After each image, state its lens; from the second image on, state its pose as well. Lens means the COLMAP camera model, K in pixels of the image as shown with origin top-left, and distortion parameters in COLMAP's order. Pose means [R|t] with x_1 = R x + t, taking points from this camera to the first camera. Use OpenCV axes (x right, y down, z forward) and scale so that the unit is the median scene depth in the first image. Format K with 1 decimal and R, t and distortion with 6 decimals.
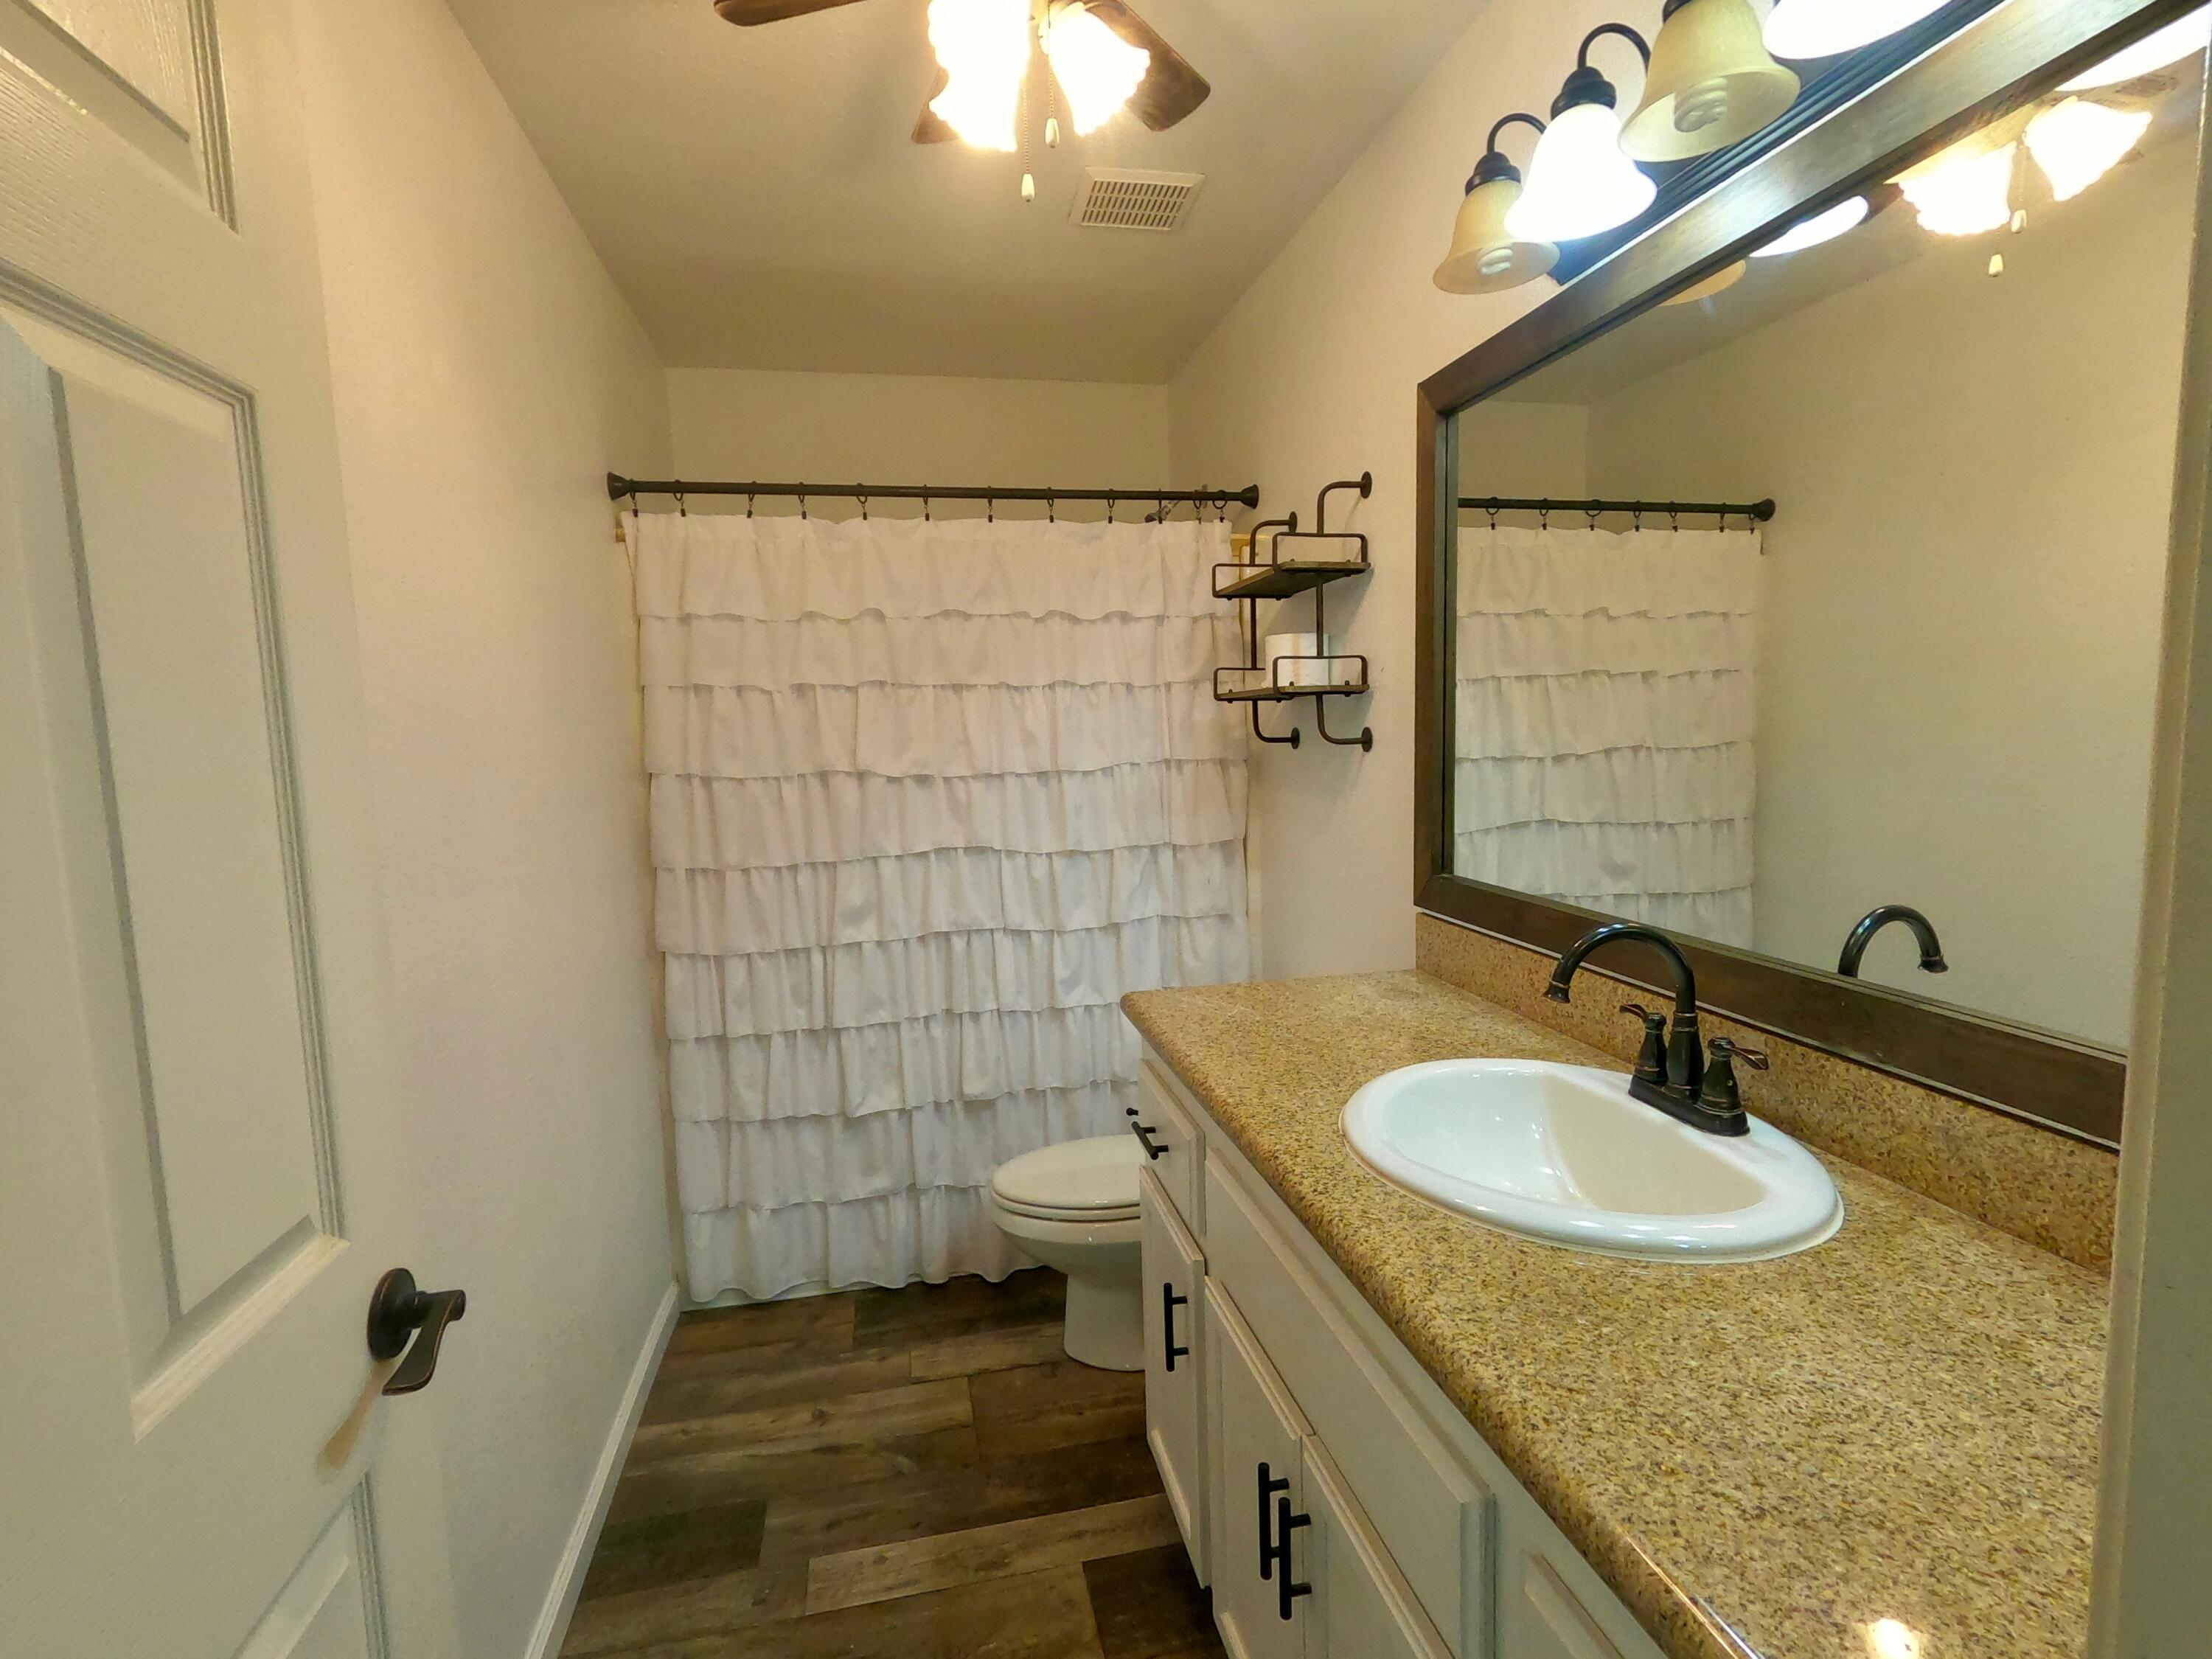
lens RADIAL K [[1061.7, 0, 1106.0], [0, 1061.7, 829.5], [0, 0, 1]] dist [-0.024393, 0.000759]
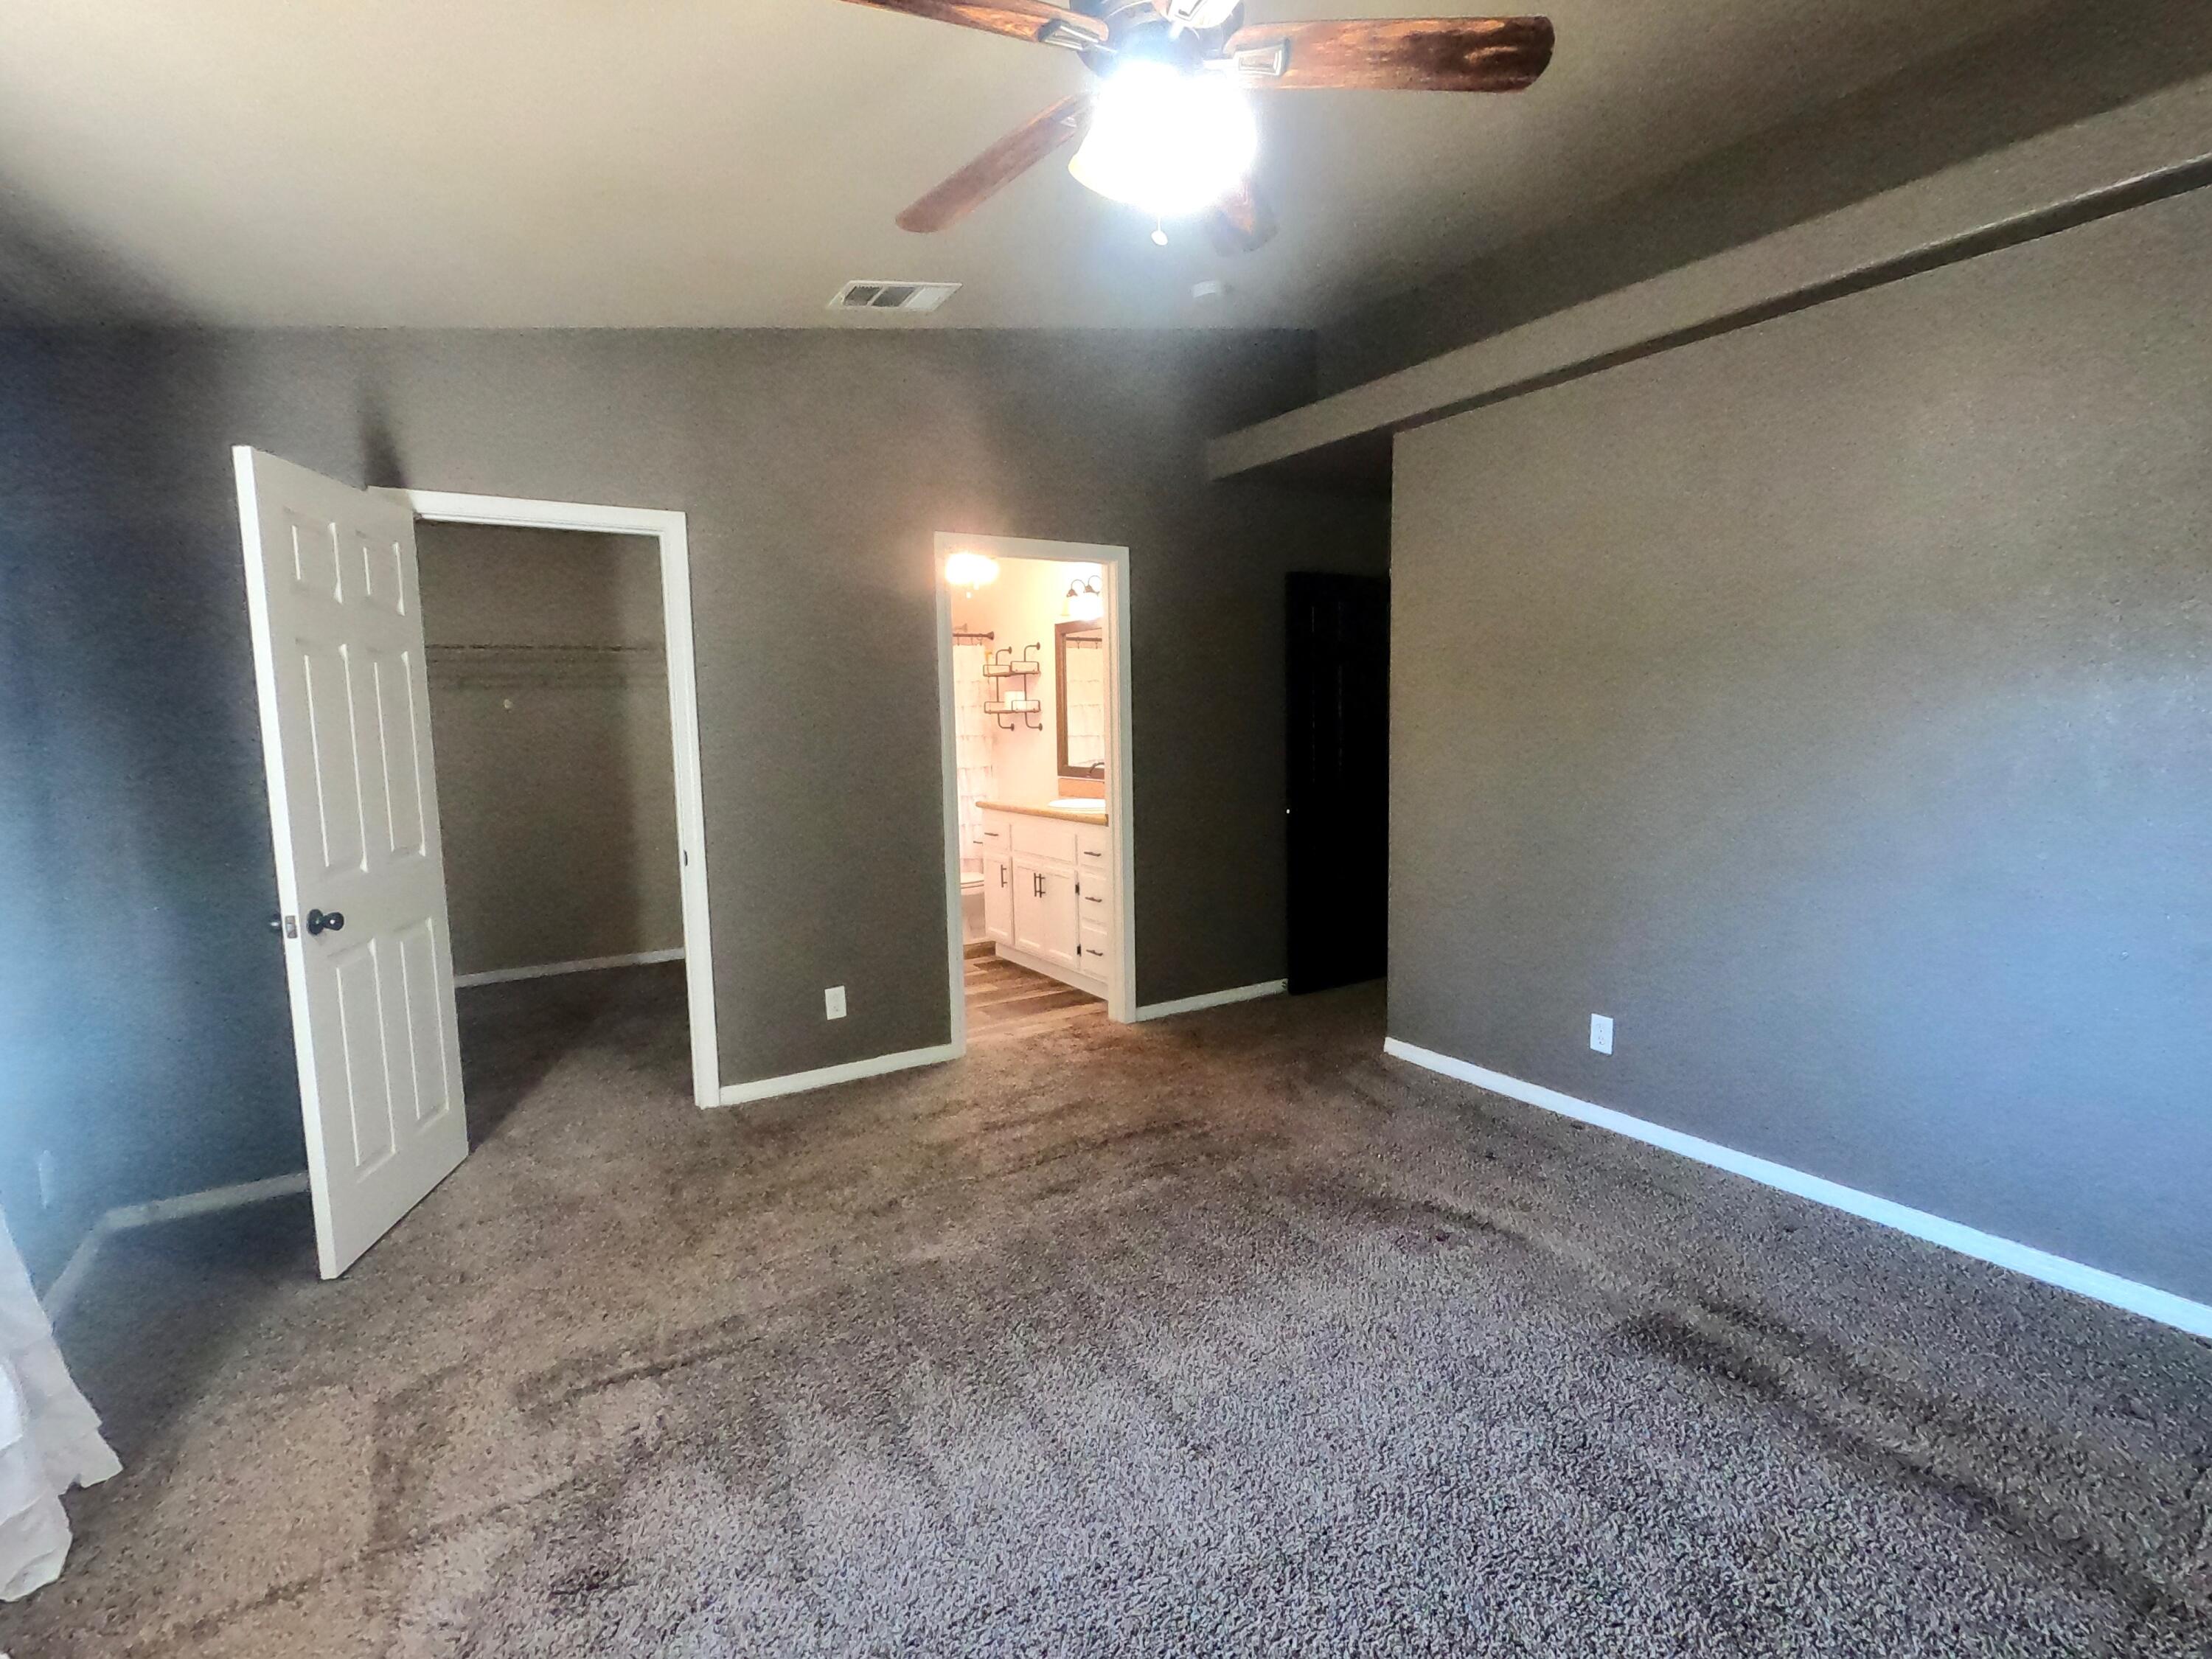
lens RADIAL K [[1061.7, 0, 1106.0], [0, 1061.7, 829.5], [0, 0, 1]] dist [-0.024393, 0.000759]
pose [[0.936711, -0.029165, 0.348886, -0.628605], [0.031964, 0.999486, -0.002270, 0.215805], [-0.348641, 0.013278, 0.937162, -1.861507]]
